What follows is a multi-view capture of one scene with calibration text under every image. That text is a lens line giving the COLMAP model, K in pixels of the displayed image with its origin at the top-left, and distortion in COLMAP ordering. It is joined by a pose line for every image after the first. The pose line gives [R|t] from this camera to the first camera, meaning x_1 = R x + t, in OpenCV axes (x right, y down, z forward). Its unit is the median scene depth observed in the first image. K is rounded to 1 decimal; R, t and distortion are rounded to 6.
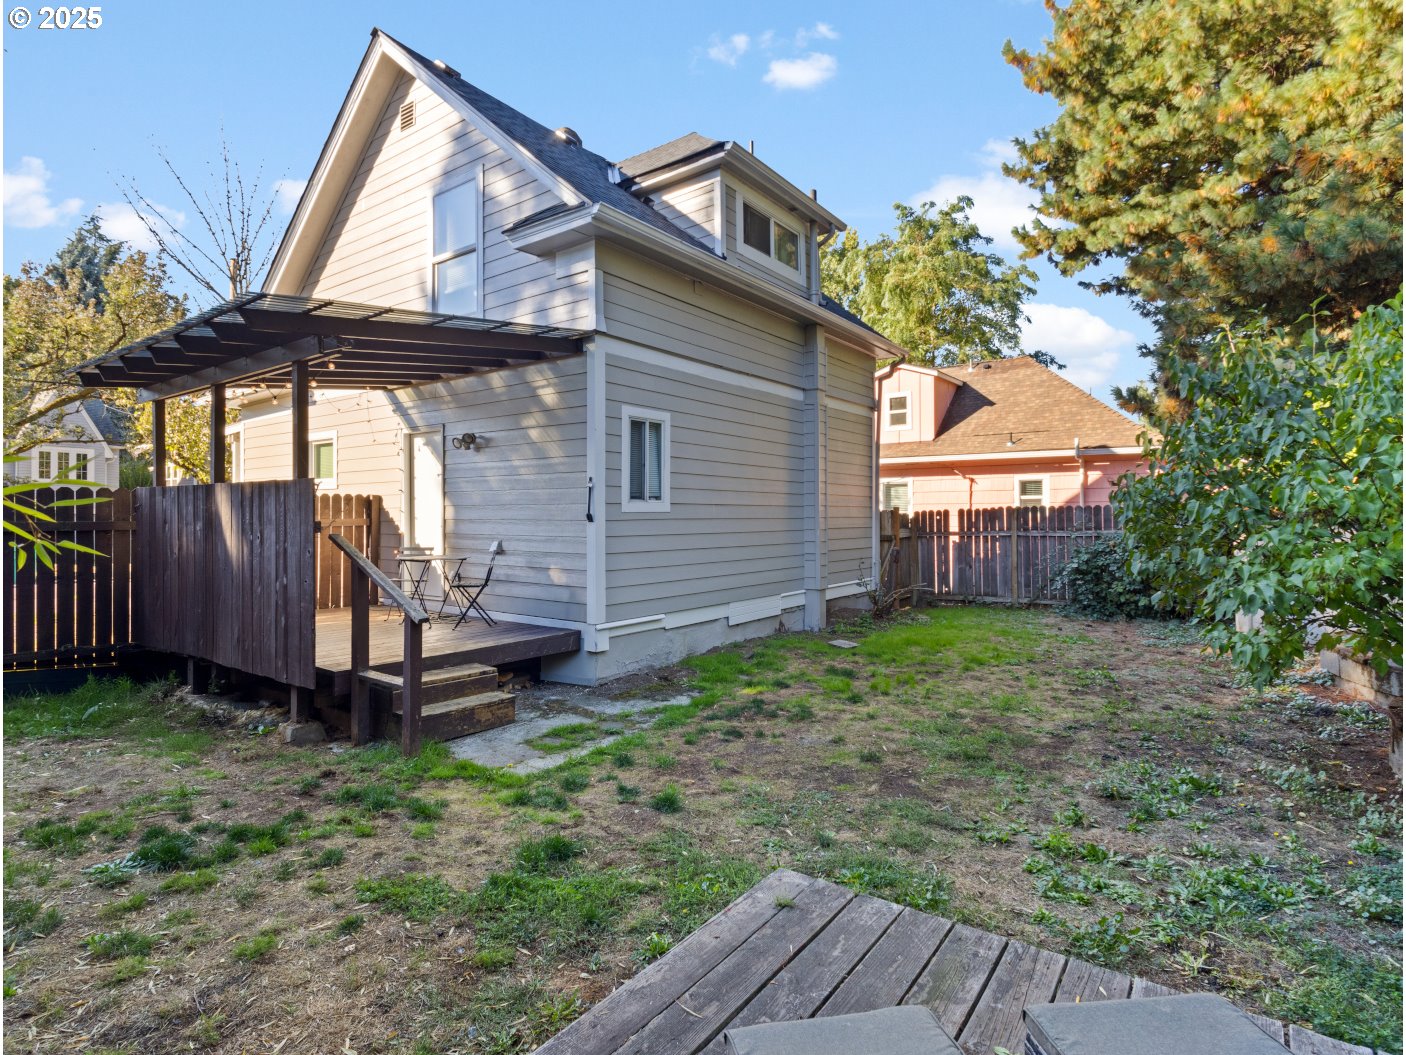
lens RADIAL K [[749.3, 0, 703.0], [0, 749.3, 527.5], [0, 0, 1]] dist [0.002502, 0.002579]
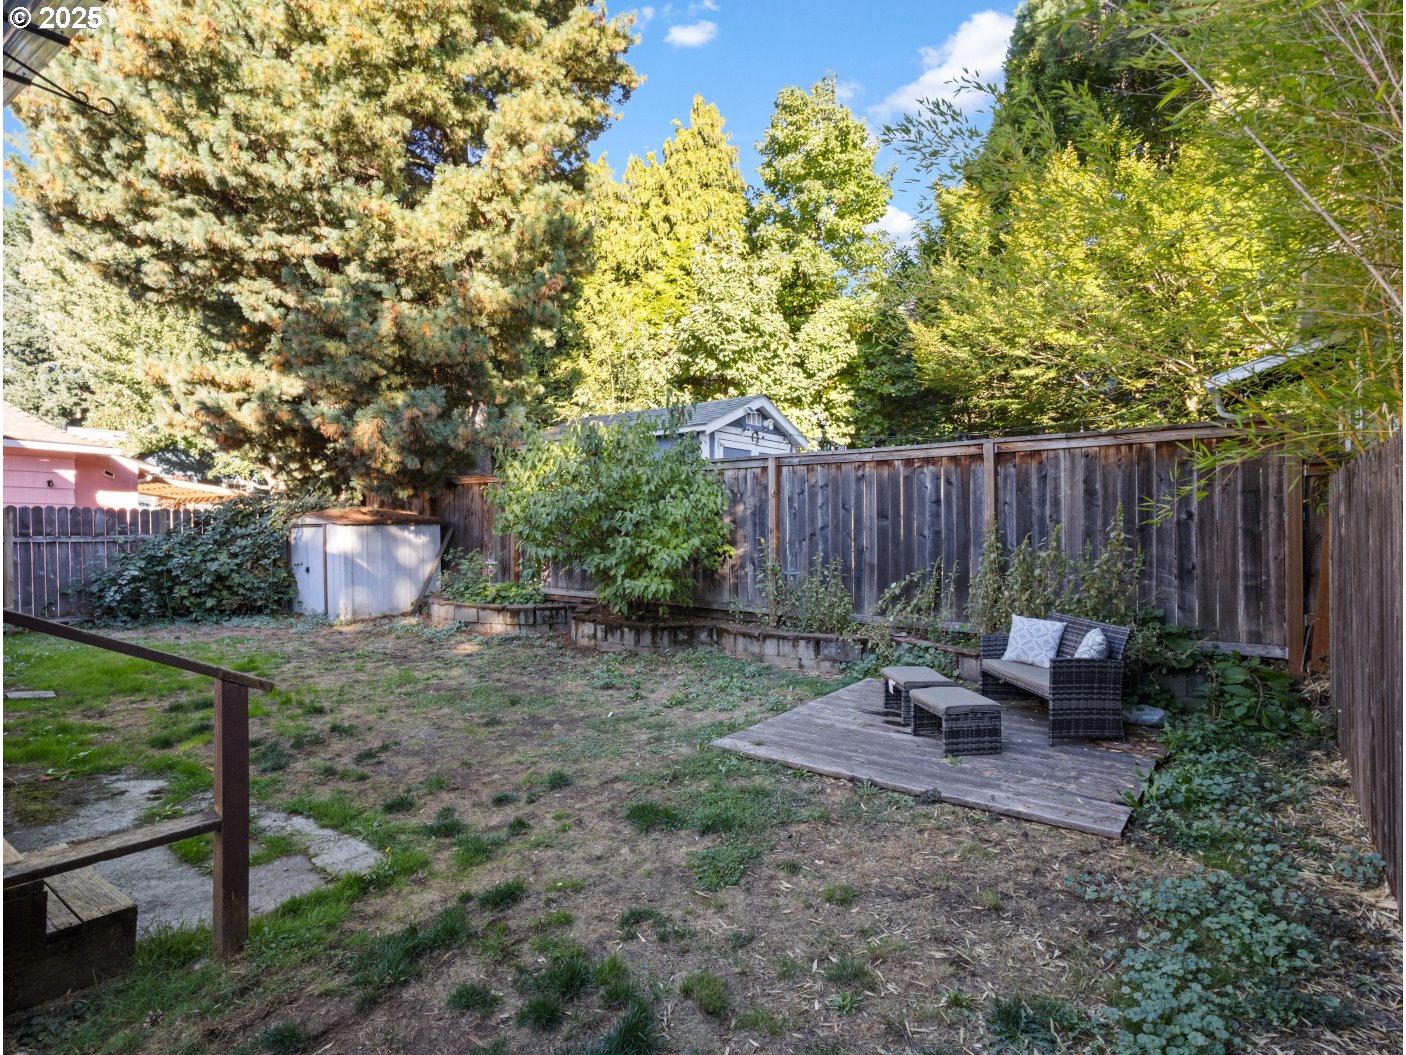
lens RADIAL K [[749.3, 0, 703.0], [0, 749.3, 527.5], [0, 0, 1]] dist [0.002502, 0.002579]
pose [[0.001369, 0.001223, 0.999998, -1.038470], [0.009681, 0.999952, -0.001236, 0.007170], [-0.999952, 0.009683, 0.001358, 0.724283]]
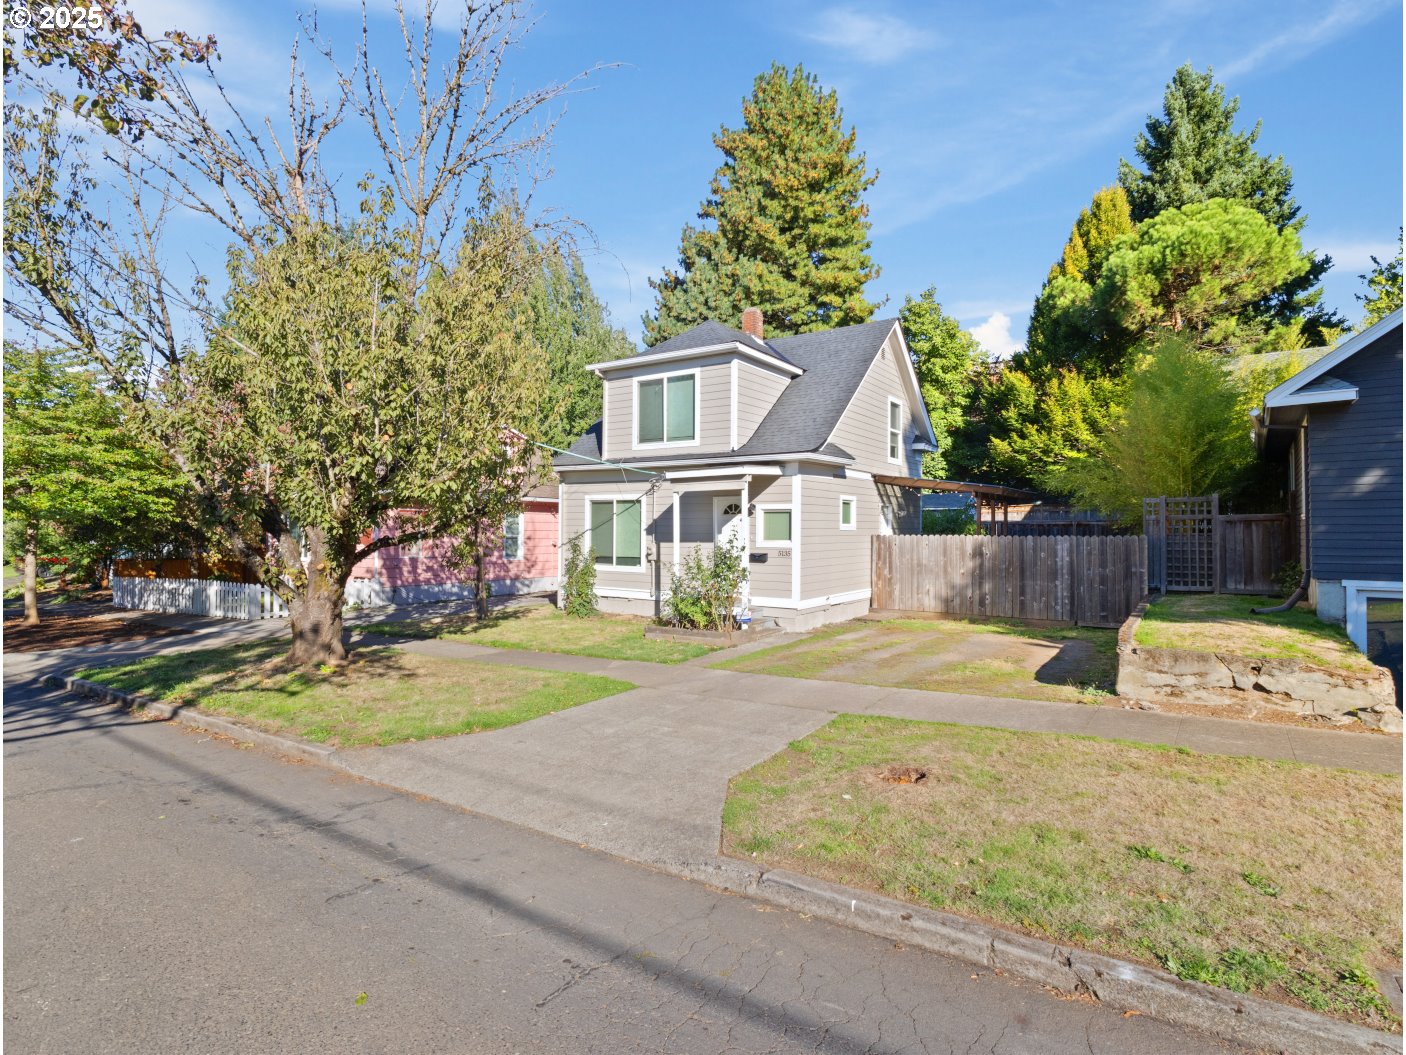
lens RADIAL K [[728.1, 0, 703.0], [0, 728.1, 527.5], [0, 0, 1]] dist [-0.000727, 0.001717]
pose [[-0.045219, 0.006764, 0.998954, -1.872412], [0.009752, 0.999932, -0.006329, -0.015659], [-0.998929, 0.009456, -0.045282, 1.258843]]
